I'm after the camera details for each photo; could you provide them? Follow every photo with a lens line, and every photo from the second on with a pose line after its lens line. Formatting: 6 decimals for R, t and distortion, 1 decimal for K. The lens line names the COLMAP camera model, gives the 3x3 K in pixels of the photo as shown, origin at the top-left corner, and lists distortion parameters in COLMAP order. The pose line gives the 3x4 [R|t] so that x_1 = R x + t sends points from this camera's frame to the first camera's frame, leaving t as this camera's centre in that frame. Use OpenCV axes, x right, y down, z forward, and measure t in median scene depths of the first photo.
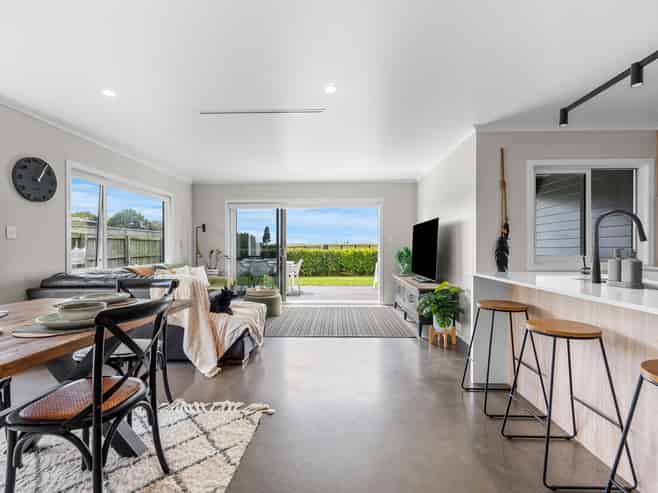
lens RADIAL K [[325.5, 0, 329.0], [0, 325.5, 246.5], [0, 0, 1]] dist [-0.000163, -0.000036]
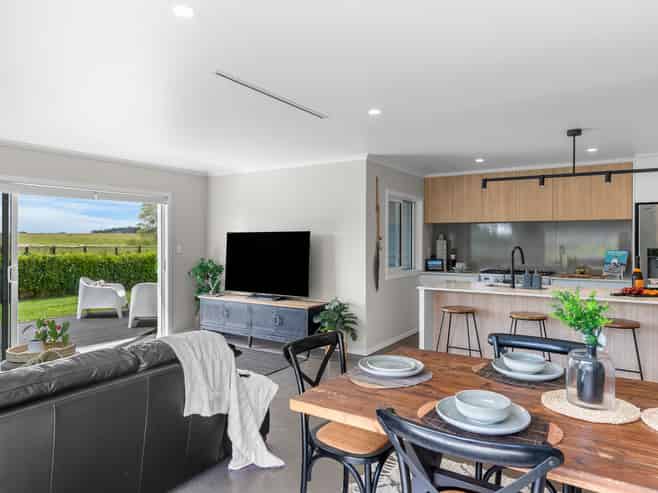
lens RADIAL K [[446.8, 0, 329.0], [0, 446.8, 246.5], [0, 0, 1]] dist [0.000411, 0.000246]
pose [[0.512152, -0.011150, 0.858823, -0.525031], [-0.003081, 0.999885, 0.014819, -0.042385], [-0.858889, -0.010235, 0.512059, 0.182040]]
